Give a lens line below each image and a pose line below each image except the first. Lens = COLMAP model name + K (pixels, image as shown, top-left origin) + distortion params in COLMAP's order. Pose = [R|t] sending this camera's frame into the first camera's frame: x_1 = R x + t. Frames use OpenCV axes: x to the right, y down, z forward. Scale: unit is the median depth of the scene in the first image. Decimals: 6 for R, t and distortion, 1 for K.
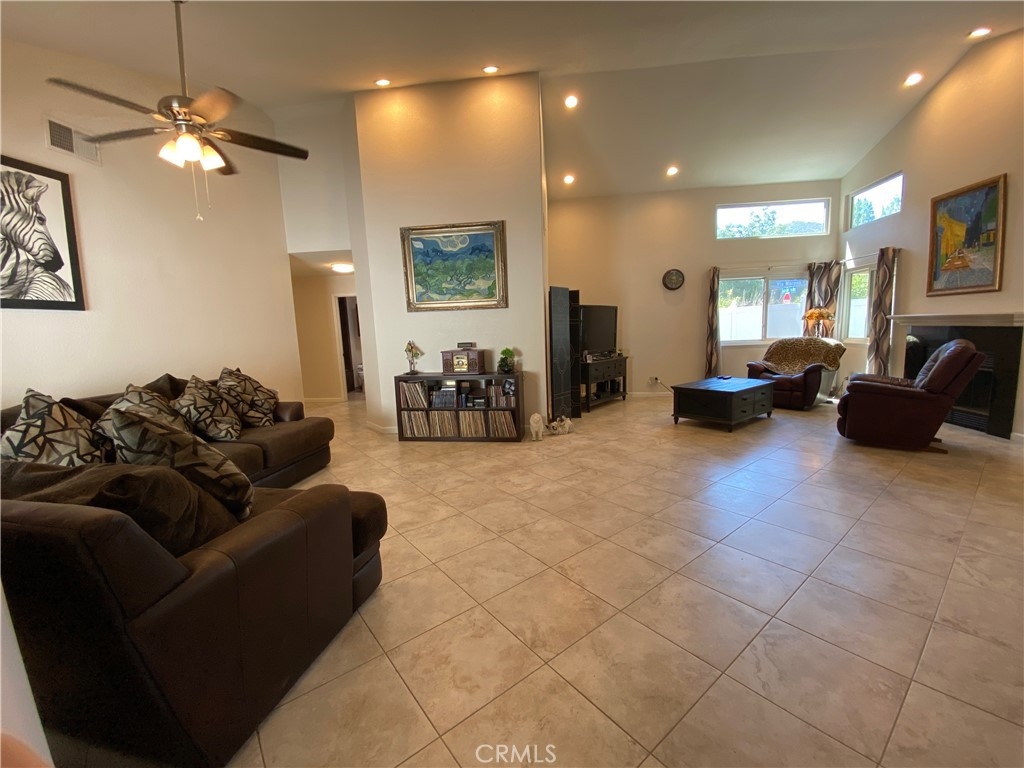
lens RADIAL K [[411.9, 0, 510.9], [0, 411.9, 382.7], [0, 0, 1]] dist [0.026382, -0.024642]
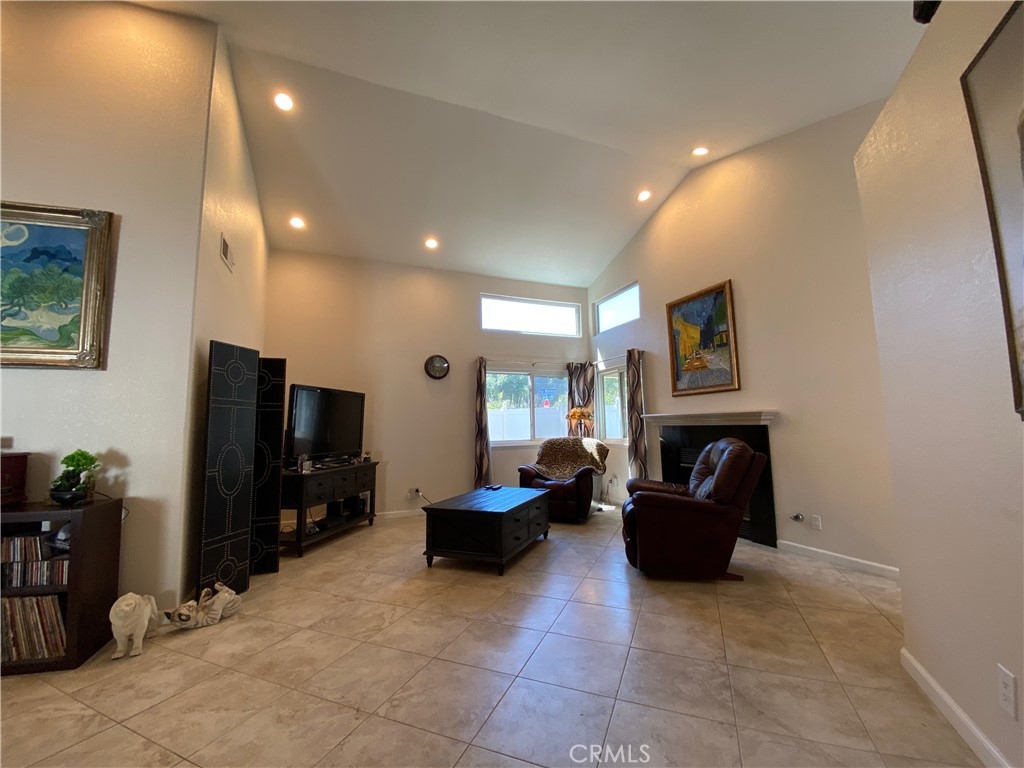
lens RADIAL K [[411.9, 0, 510.9], [0, 411.9, 382.7], [0, 0, 1]] dist [0.026382, -0.024642]
pose [[0.877179, 0.072270, 0.474693, 0.189251], [0.045795, 0.971510, -0.232532, -0.026658], [-0.477974, 0.225711, 0.848879, 0.331718]]
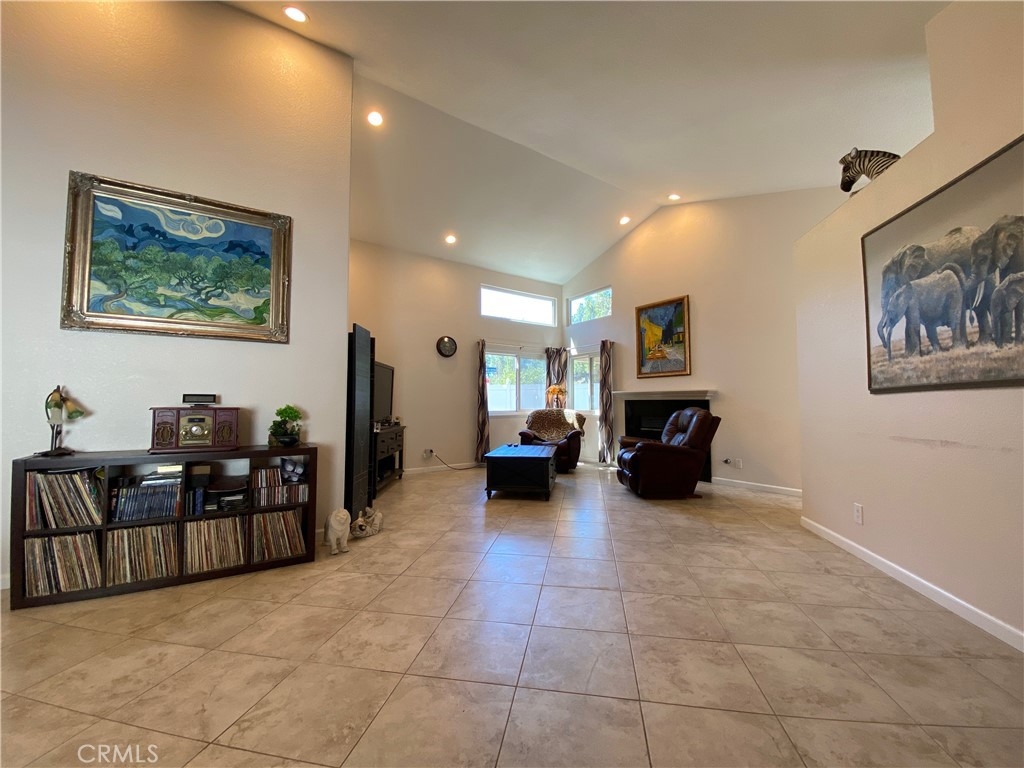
lens RADIAL K [[411.9, 0, 510.9], [0, 411.9, 382.7], [0, 0, 1]] dist [0.026382, -0.024642]
pose [[0.749075, 0.070194, 0.658756, -0.168761], [0.057189, 0.983807, -0.169861, 0.006830], [-0.660012, 0.164912, 0.732931, 0.302153]]
